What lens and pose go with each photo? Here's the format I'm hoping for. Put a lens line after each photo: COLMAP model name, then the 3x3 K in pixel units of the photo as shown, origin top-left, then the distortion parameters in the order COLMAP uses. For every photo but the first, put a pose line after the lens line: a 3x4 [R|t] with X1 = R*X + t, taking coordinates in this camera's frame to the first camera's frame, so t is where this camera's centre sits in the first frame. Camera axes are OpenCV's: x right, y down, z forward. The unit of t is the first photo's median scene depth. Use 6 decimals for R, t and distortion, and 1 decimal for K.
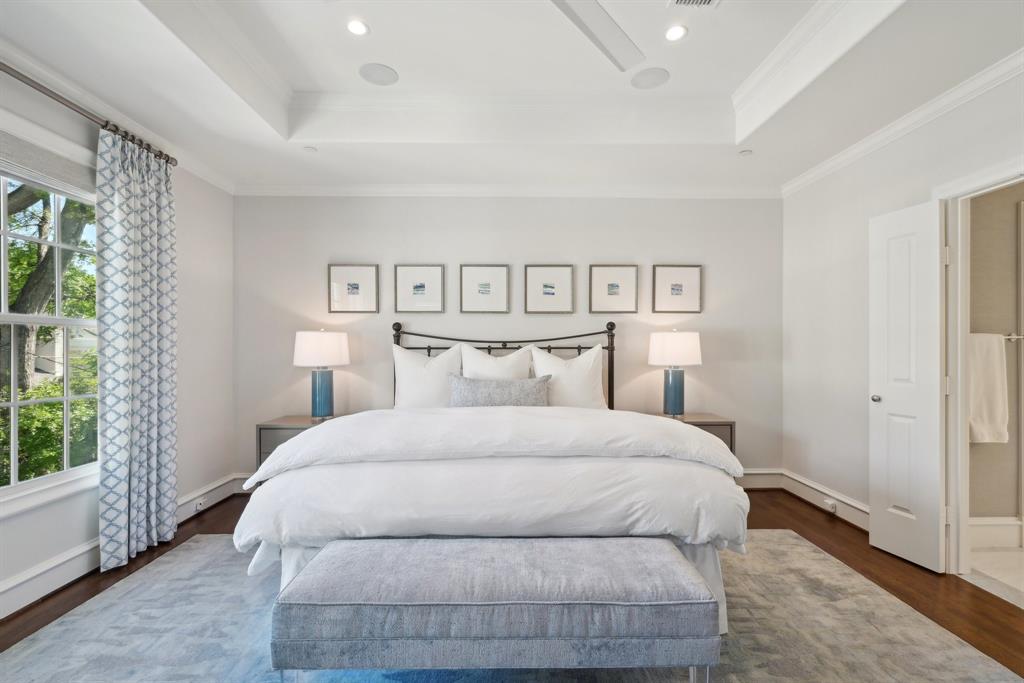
lens RADIAL K [[456.1, 0, 510.4], [0, 456.1, 349.1], [0, 0, 1]] dist [-0.001214, 0.000084]
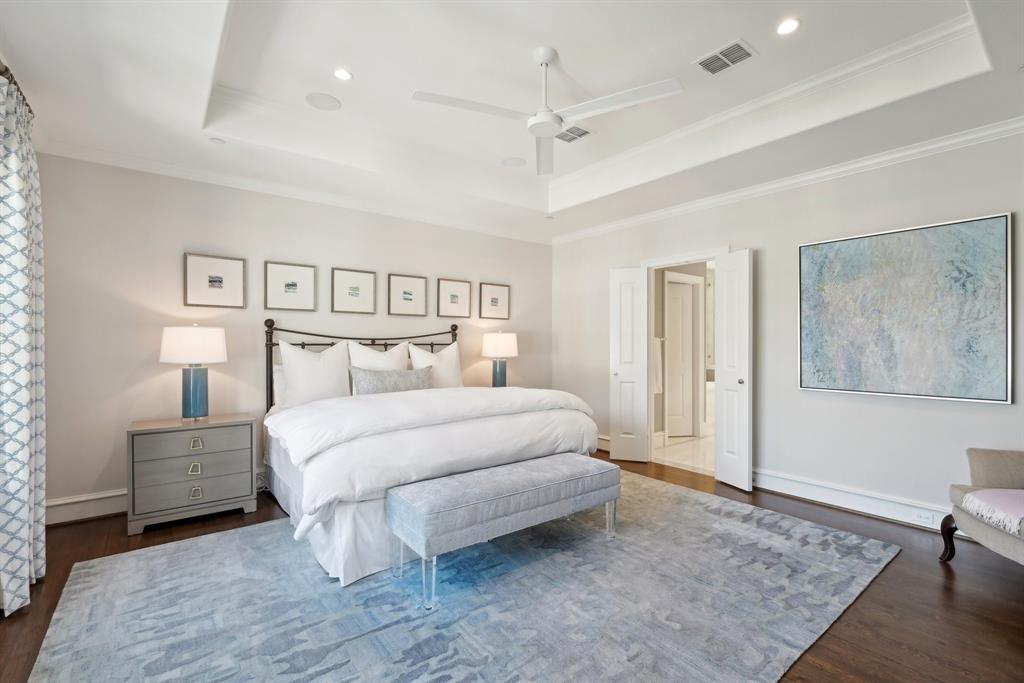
lens RADIAL K [[460.9, 0, 513.1], [0, 460.9, 346.0], [0, 0, 1]] dist [-0.001938, 0.000017]
pose [[0.797521, -0.000372, 0.603291, -0.468924], [-0.000932, 0.999998, 0.001848, -0.000948], [-0.603290, -0.002036, 0.797519, -0.150037]]
